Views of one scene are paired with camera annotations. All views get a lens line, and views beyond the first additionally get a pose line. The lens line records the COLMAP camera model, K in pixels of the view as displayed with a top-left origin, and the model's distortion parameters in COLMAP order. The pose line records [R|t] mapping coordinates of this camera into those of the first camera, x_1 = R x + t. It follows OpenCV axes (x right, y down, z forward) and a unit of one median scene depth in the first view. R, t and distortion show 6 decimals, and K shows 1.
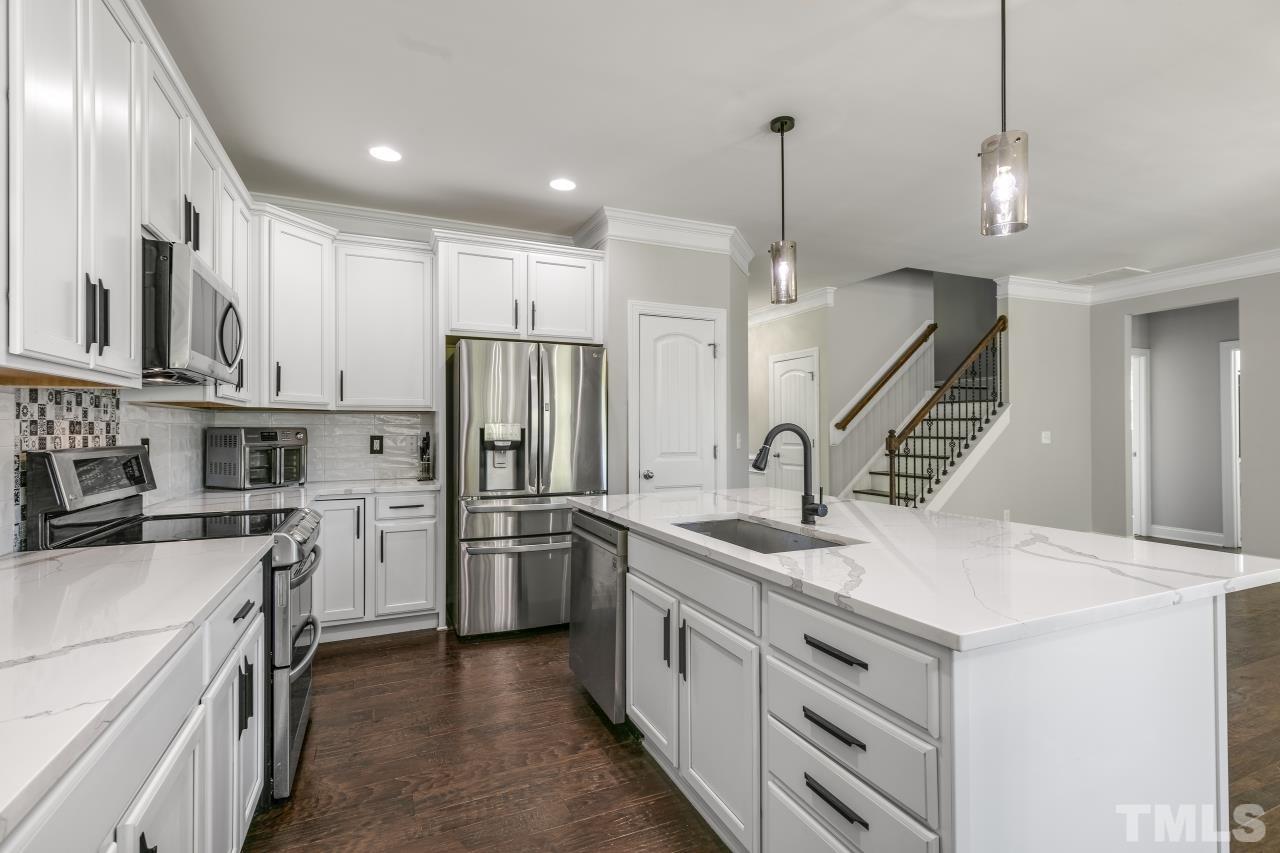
lens RADIAL K [[601.7, 0, 660.8], [0, 601.7, 426.5], [0, 0, 1]] dist [0.014690, -0.000035]
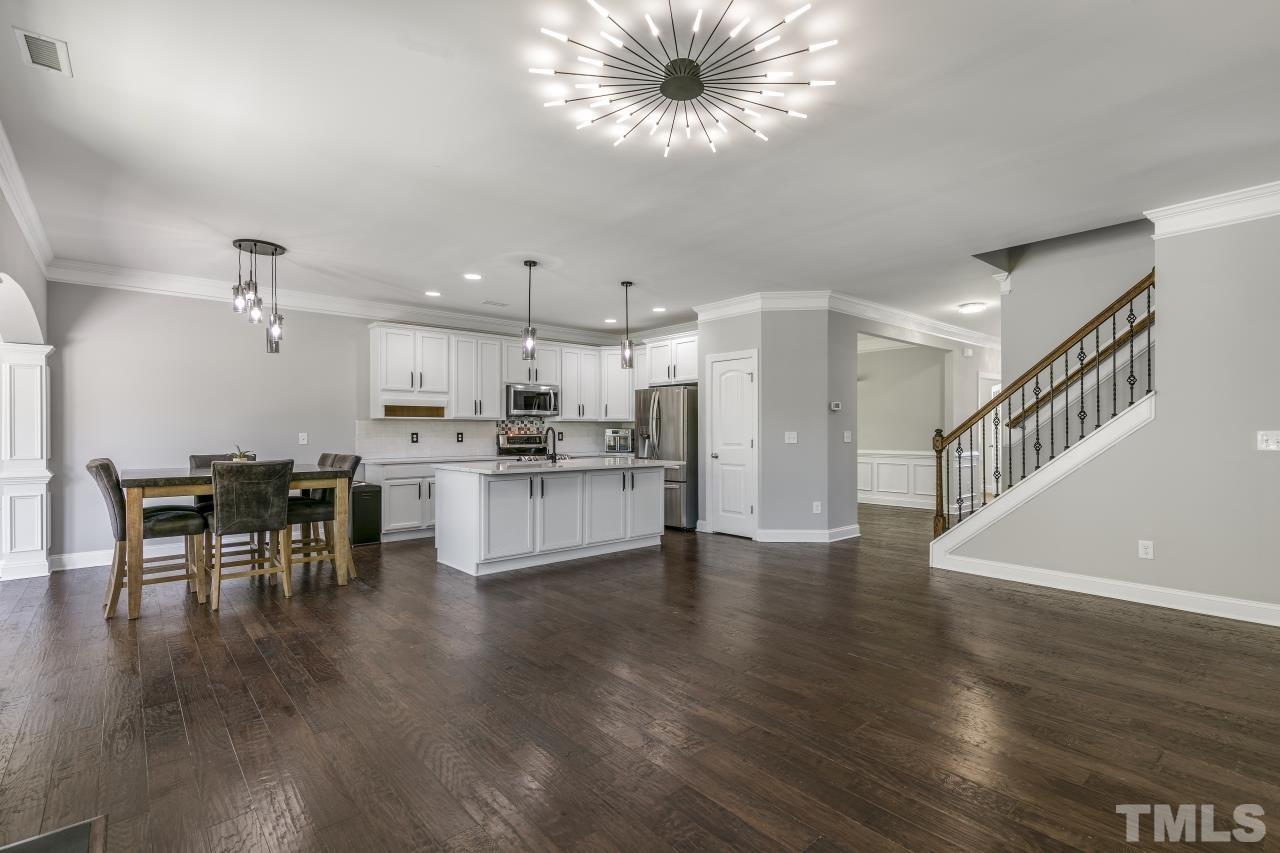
lens RADIAL K [[591.6, 0, 613.1], [0, 591.6, 433.1], [0, 0, 1]] dist [0.001216, 0.000007]
pose [[0.252057, 0.004054, -0.967704, 1.774522], [0.005364, 0.999970, 0.005586, 0.006107], [0.967697, -0.006598, 0.252028, 0.346108]]
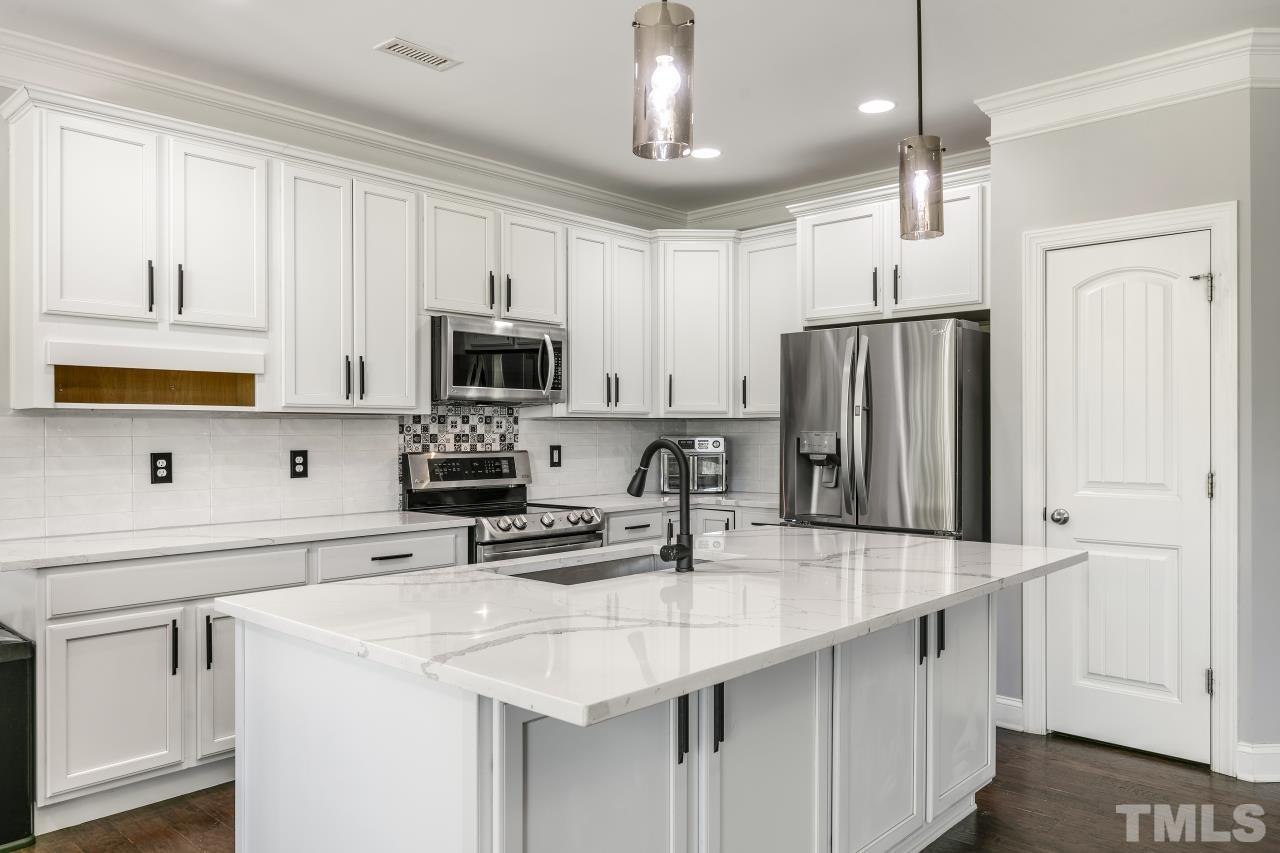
lens RADIAL K [[914.9, 0, 608.5], [0, 914.9, 430.2], [0, 0, 1]] dist [-0.001327, 0.000181]
pose [[0.361230, -0.000522, -0.932476, 0.770933], [0.006216, 0.999979, 0.001848, -0.011851], [0.932456, -0.006464, 0.361226, 0.296765]]
